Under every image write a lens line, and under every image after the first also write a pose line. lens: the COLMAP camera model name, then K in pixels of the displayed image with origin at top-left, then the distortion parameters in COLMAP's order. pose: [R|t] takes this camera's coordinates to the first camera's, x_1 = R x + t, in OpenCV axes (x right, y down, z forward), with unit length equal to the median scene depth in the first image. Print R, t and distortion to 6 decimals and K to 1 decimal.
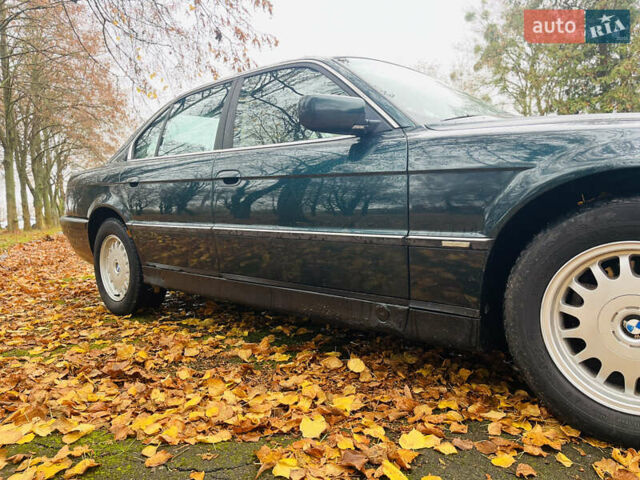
lens RADIAL K [[486.6, 0, 318.9], [0, 486.6, 238.6], [0, 0, 1]] dist [0.068764, -0.090505]
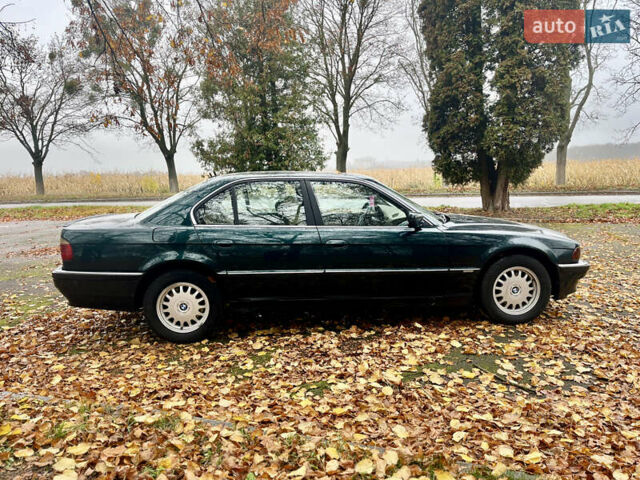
lens RADIAL K [[486.6, 0, 318.9], [0, 486.6, 238.6], [0, 0, 1]] dist [0.068764, -0.090505]
pose [[0.678108, -0.077428, 0.730873, -2.365960], [0.048972, 0.996985, 0.060183, -0.390863], [-0.733329, -0.005018, 0.679855, -0.301134]]
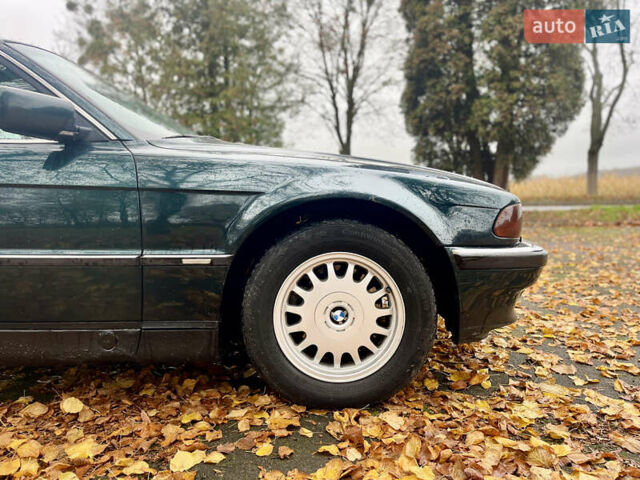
lens RADIAL K [[486.6, 0, 318.9], [0, 486.6, 238.6], [0, 0, 1]] dist [0.068764, -0.090505]
pose [[0.725155, -0.037637, 0.687557, -0.243946], [0.039155, 0.999143, 0.013398, -0.040703], [-0.687472, 0.017206, 0.726007, 0.062512]]
